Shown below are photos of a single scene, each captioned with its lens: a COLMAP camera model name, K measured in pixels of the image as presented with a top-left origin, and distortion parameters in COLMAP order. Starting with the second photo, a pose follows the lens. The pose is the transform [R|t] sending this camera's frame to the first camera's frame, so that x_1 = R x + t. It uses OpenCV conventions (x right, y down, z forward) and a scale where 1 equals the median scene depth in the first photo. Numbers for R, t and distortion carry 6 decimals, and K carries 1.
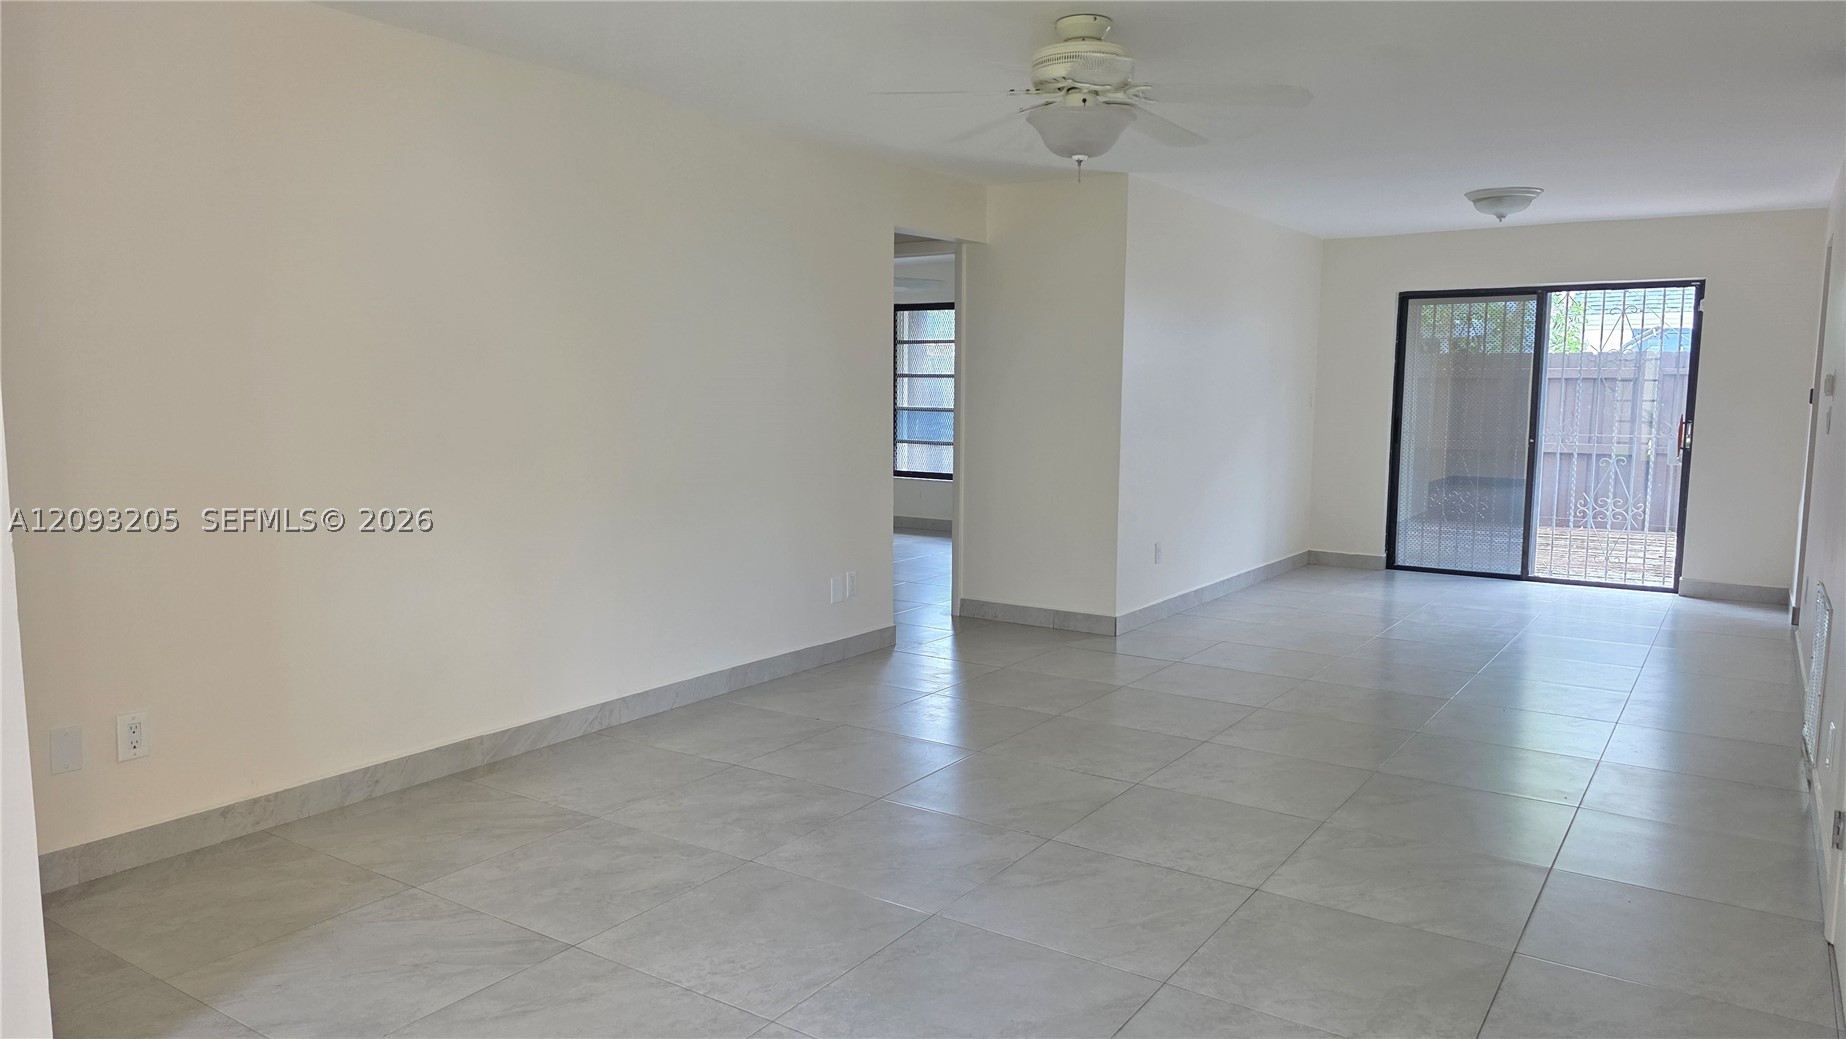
lens RADIAL K [[1275.1, 0, 958.0], [0, 1275.1, 478.8], [0, 0, 1]] dist [0.047216, -0.025056]
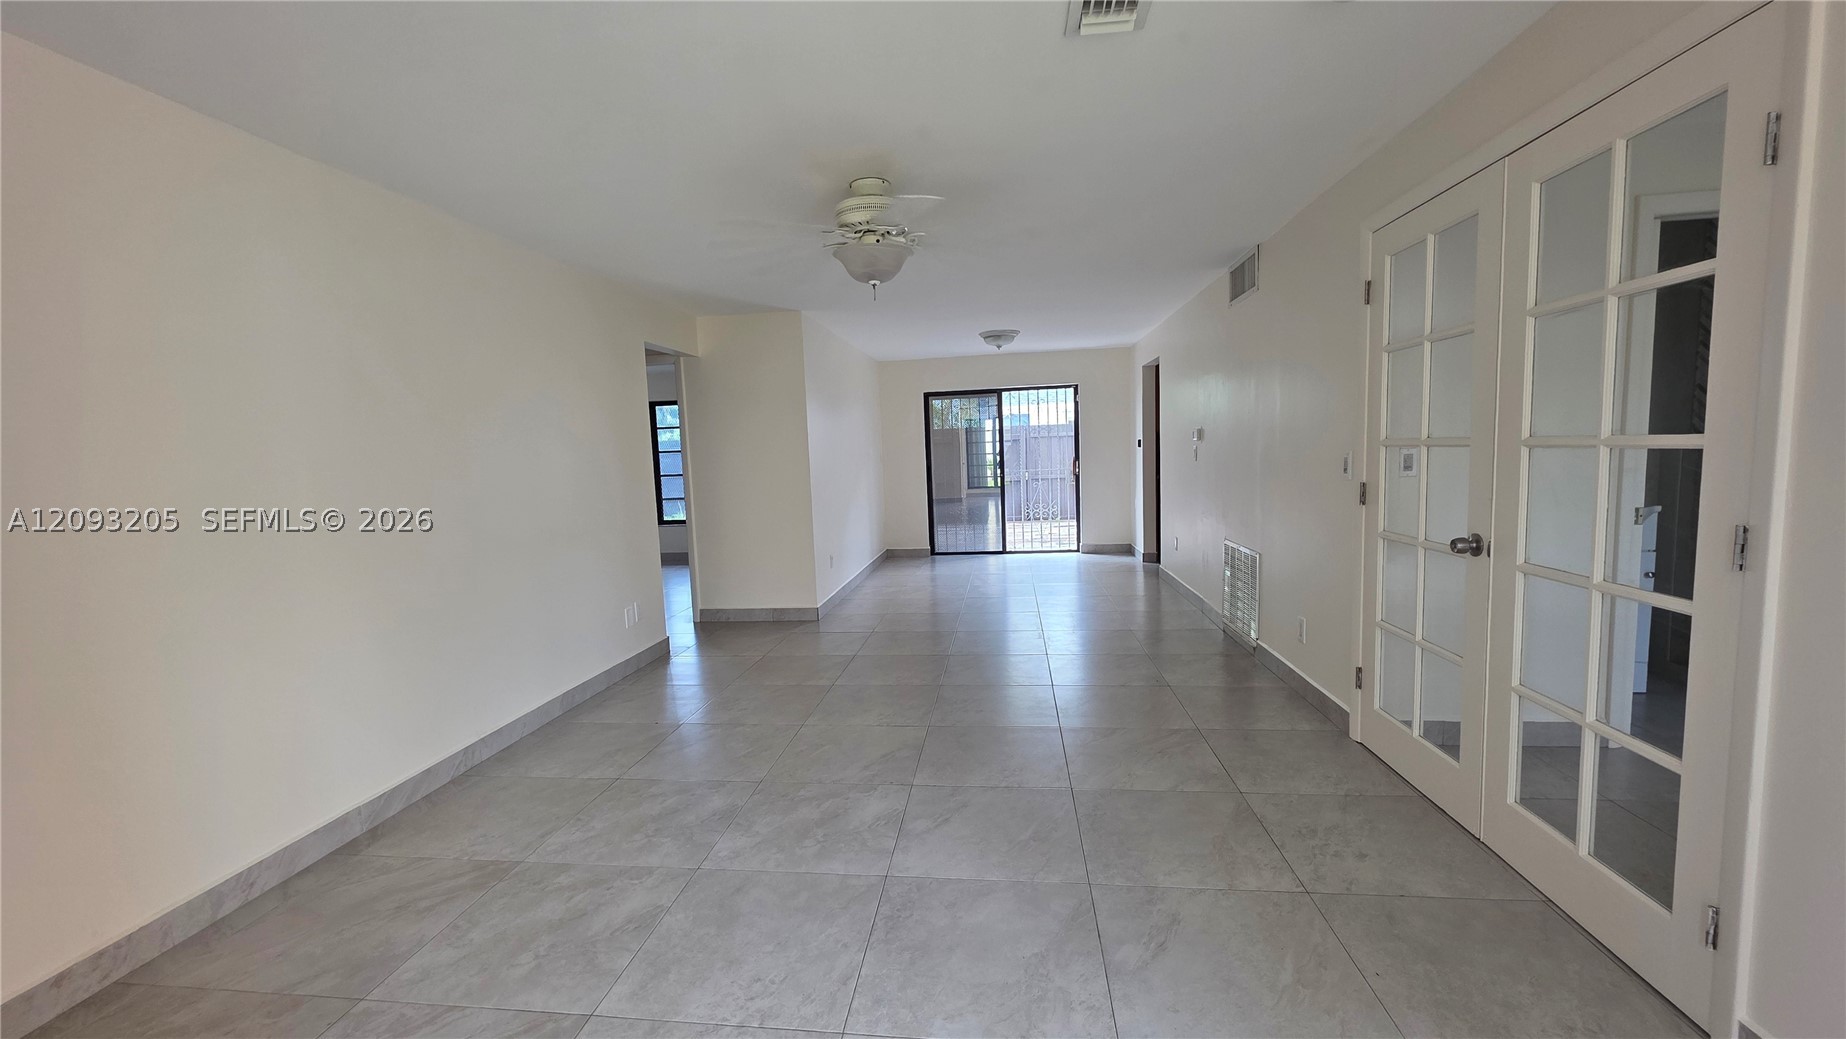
lens RADIAL K [[745.6, 0, 938.1], [0, 745.6, 513.2], [0, 0, 1]] dist [-0.005665, 0.003446]
pose [[0.895771, -0.081578, 0.436966, -0.172038], [0.079486, 0.996568, 0.023107, -0.015900], [-0.437352, 0.014035, 0.899181, 0.212374]]
